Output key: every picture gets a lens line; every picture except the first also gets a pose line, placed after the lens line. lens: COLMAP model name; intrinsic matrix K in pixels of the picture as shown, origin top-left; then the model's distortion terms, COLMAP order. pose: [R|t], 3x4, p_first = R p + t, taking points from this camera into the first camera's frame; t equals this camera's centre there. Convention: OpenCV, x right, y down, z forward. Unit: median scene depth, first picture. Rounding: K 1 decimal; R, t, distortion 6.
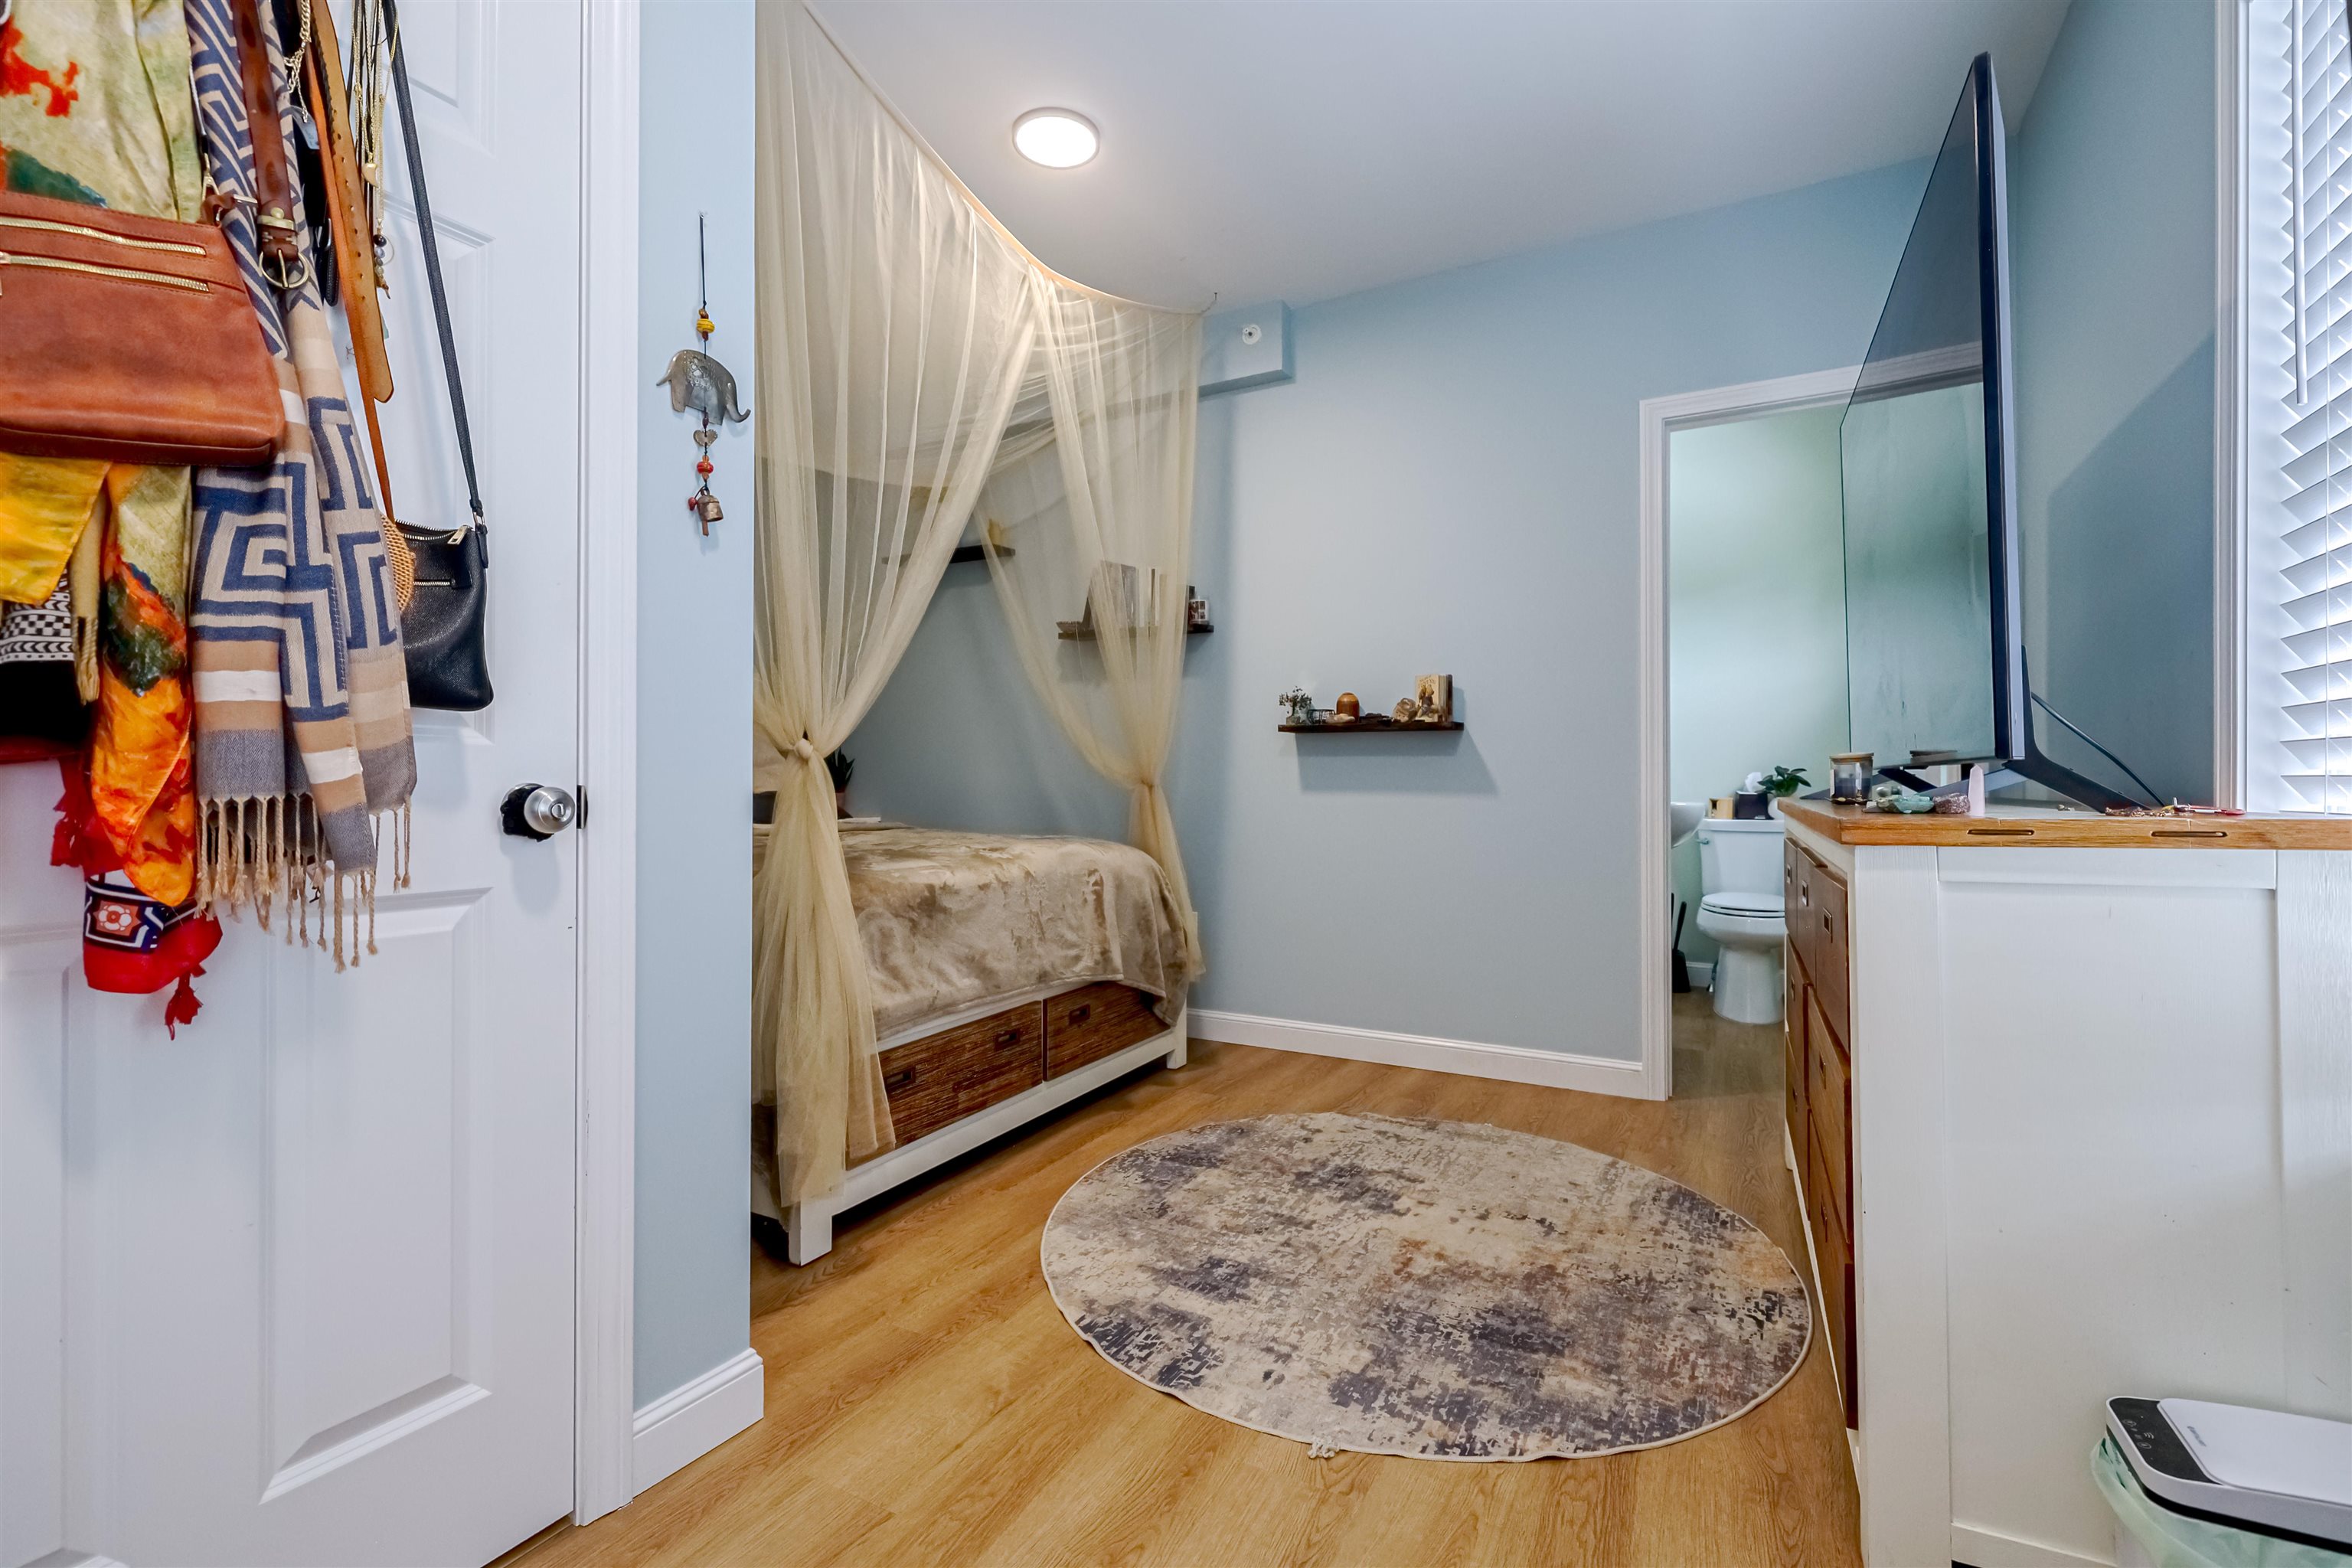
lens RADIAL K [[1046.8, 0, 1182.2], [0, 1046.8, 773.6], [0, 0, 1]] dist [0.001115, -0.000031]
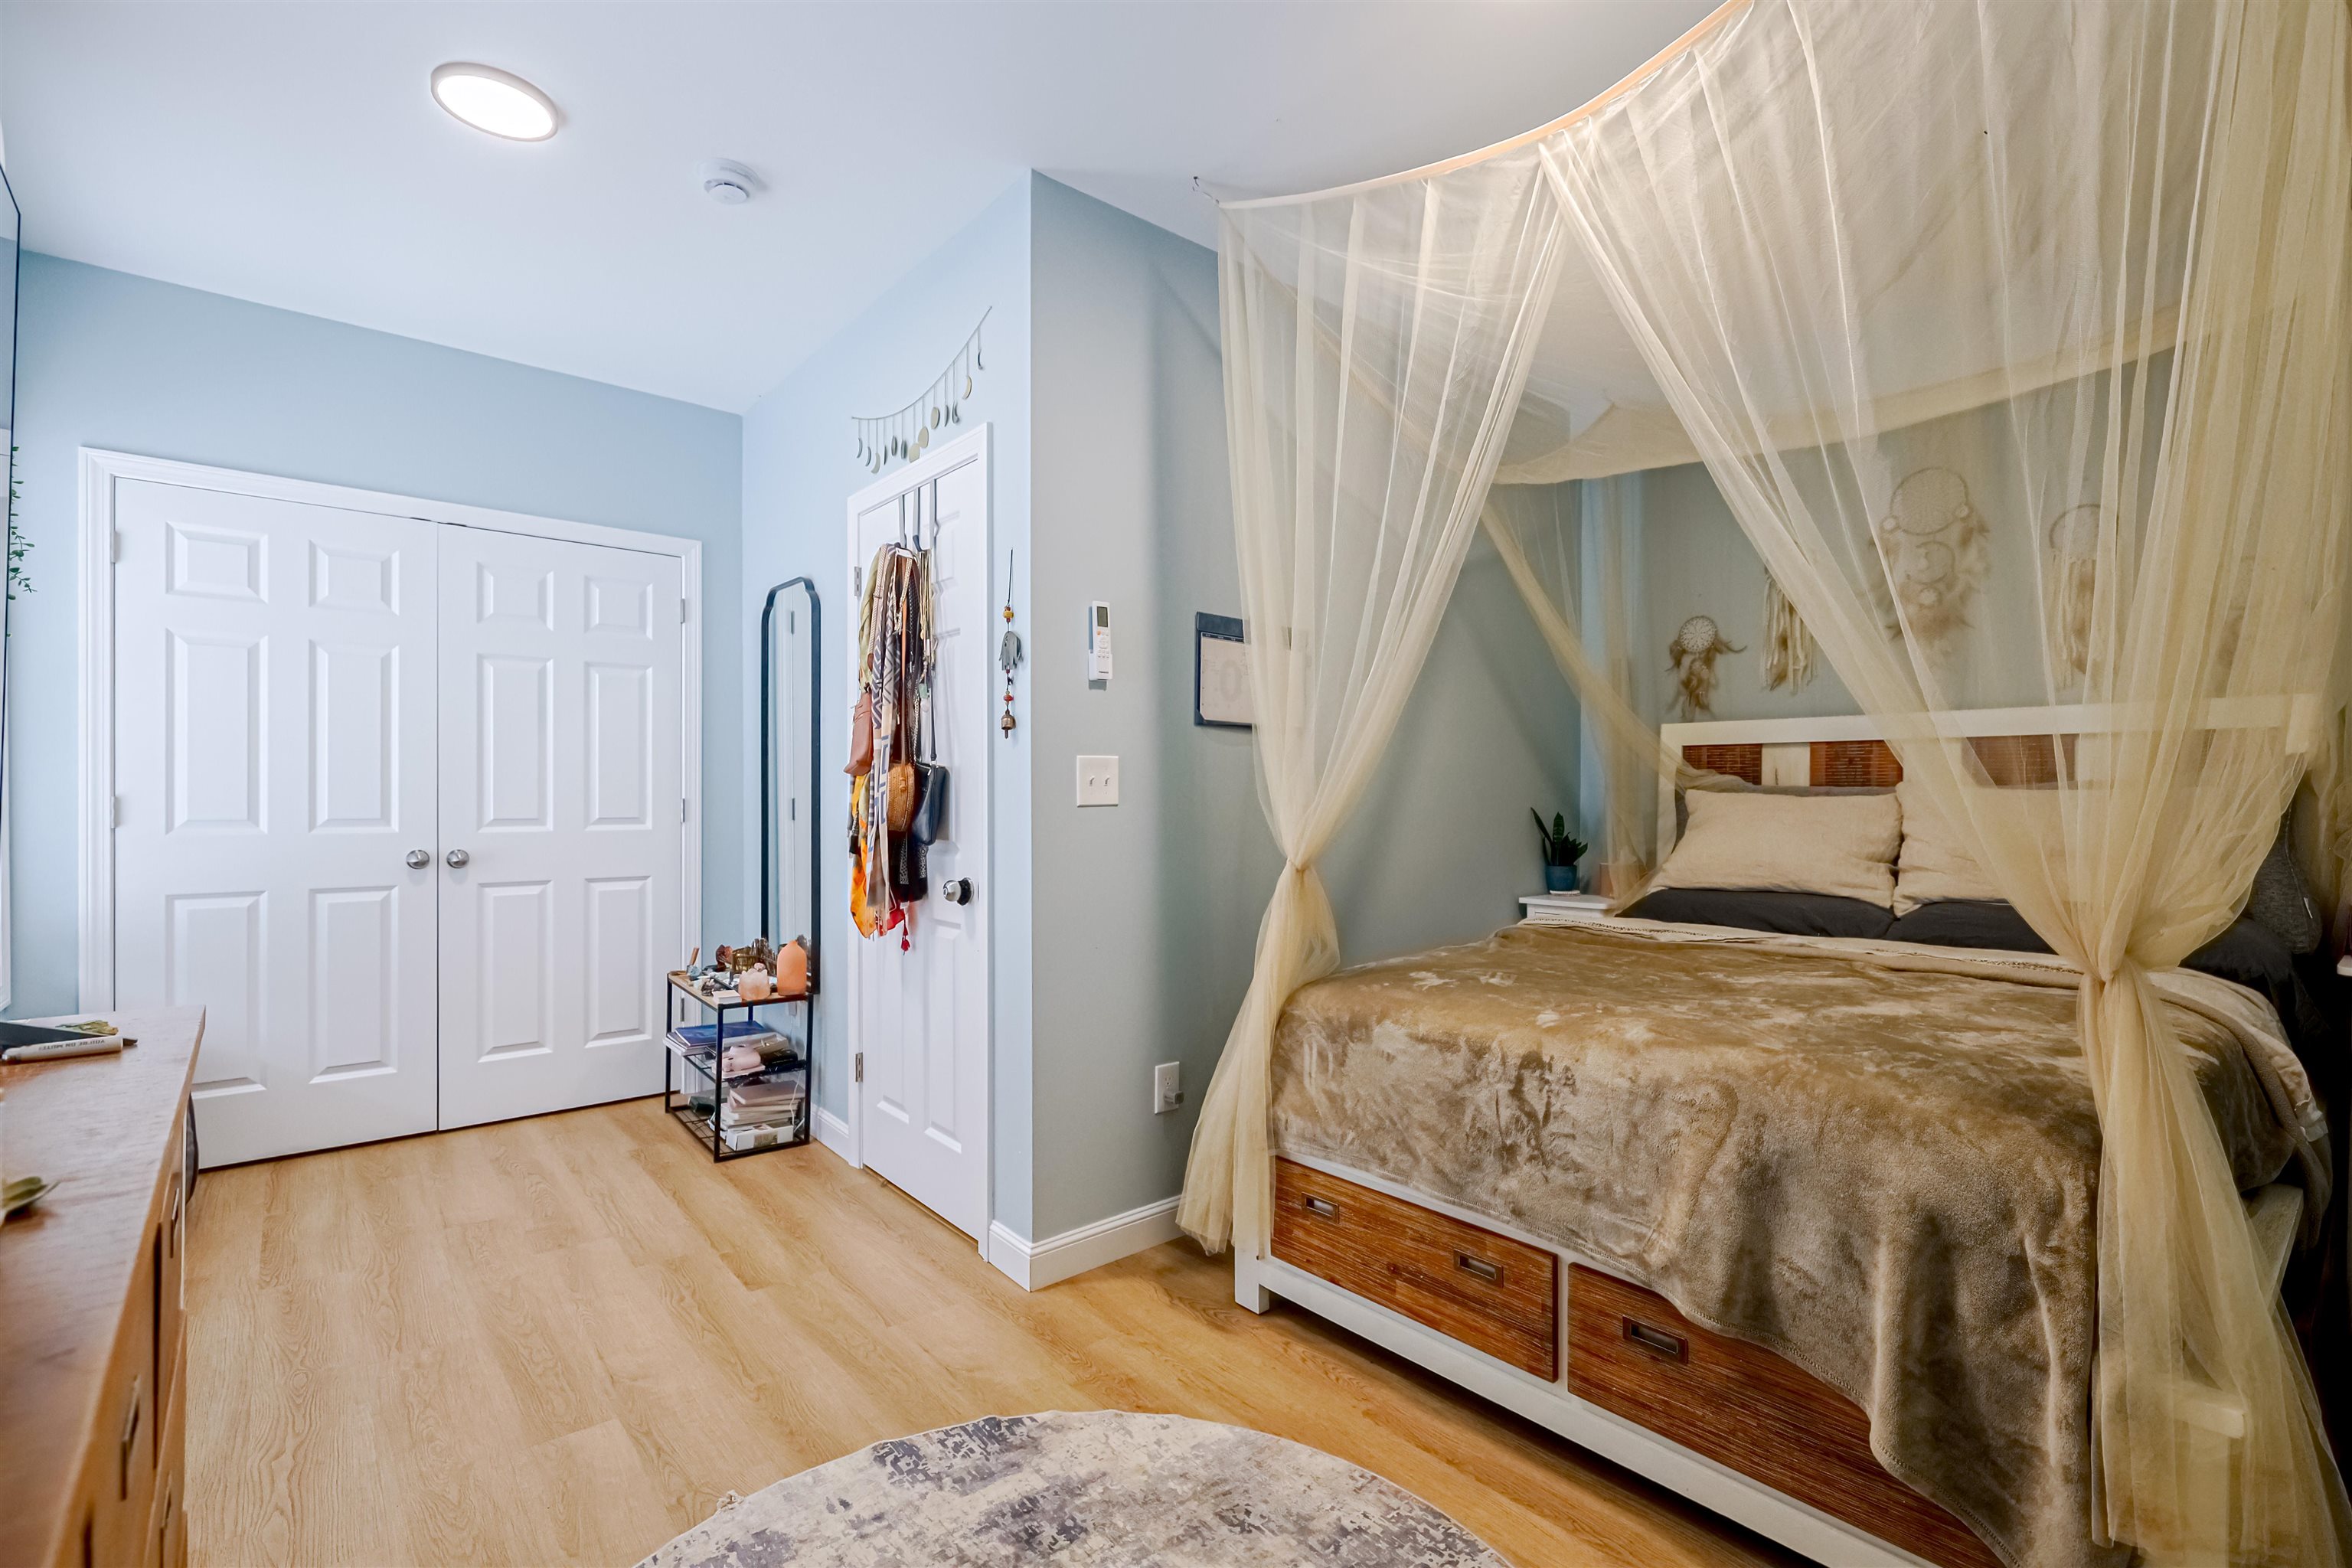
lens RADIAL K [[1046.6, 0, 1176.0], [0, 1046.6, 784.0], [0, 0, 1]] dist [-0.000770, -0.000139]
pose [[-0.369385, -0.004896, -0.929263, 0.522229], [0.009455, 0.999915, -0.009026, -0.068663], [0.929228, -0.012120, -0.369307, 0.958320]]
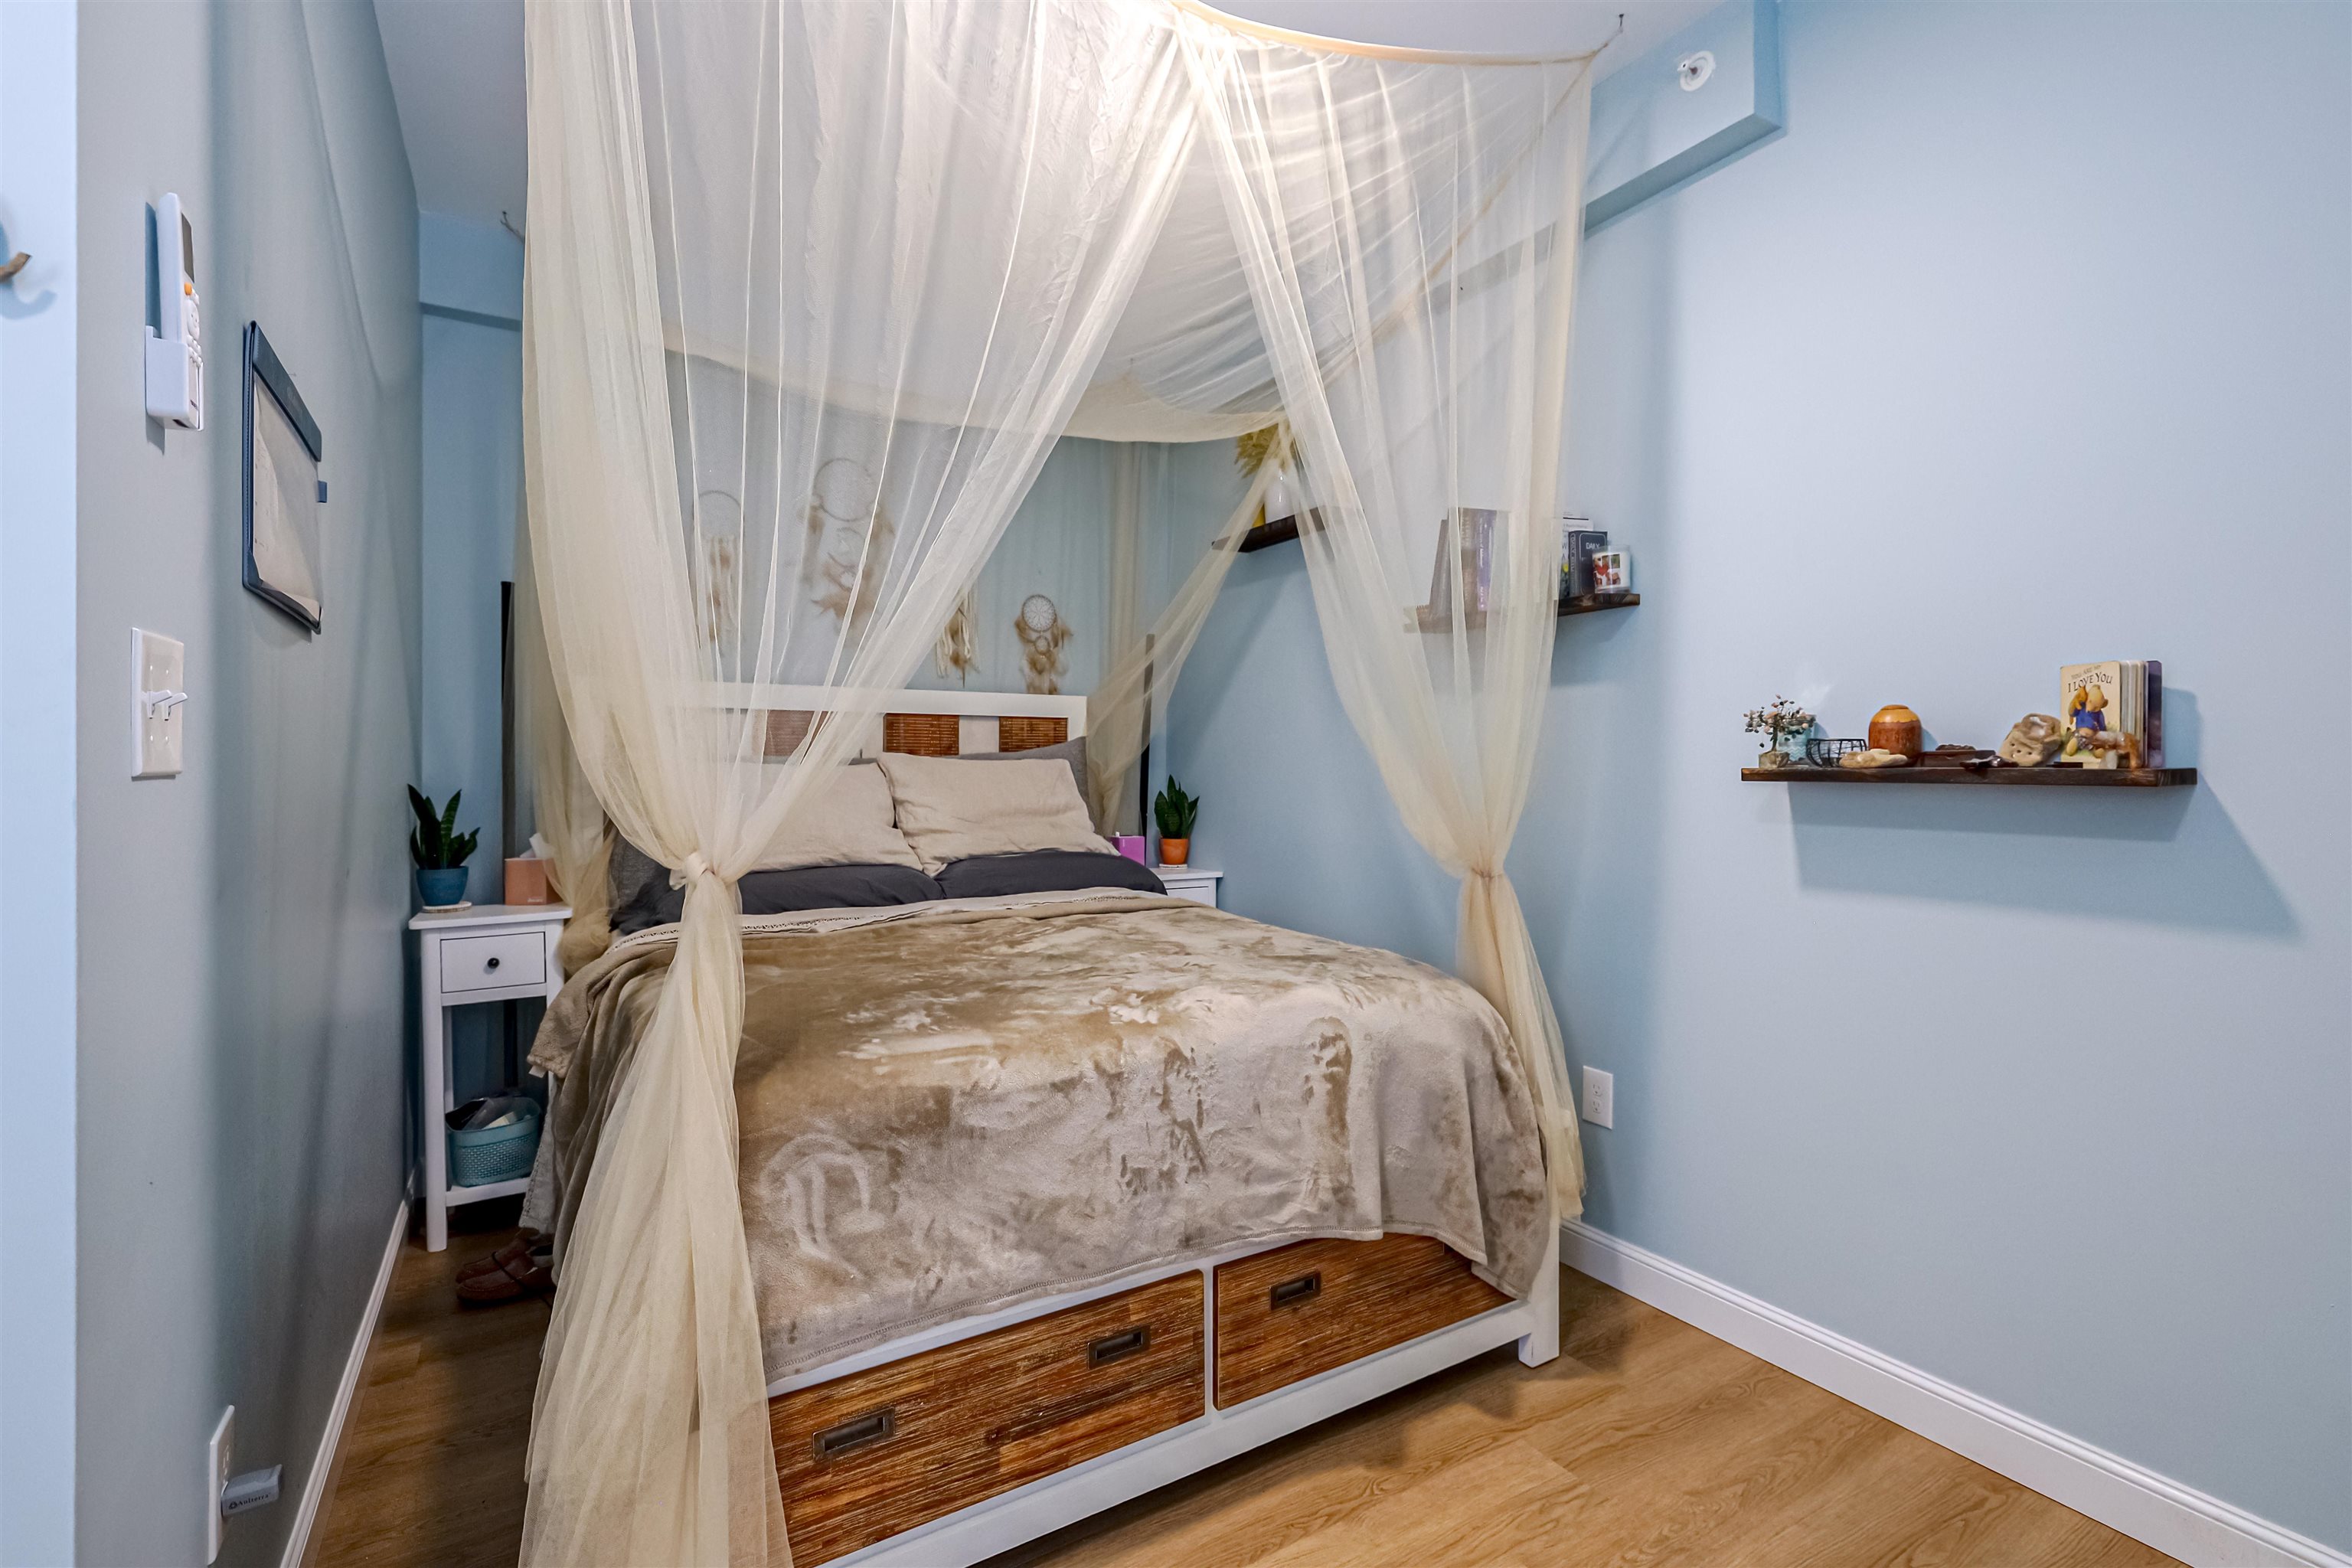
lens RADIAL K [[1078.3, 0, 1175.0], [0, 1078.3, 757.1], [0, 0, 1]] dist [0.000452, -0.000303]
pose [[0.862137, -0.006580, -0.506633, 0.147271], [0.005270, 0.999978, -0.004018, -0.062675], [0.506649, 0.000794, 0.862152, 0.443509]]
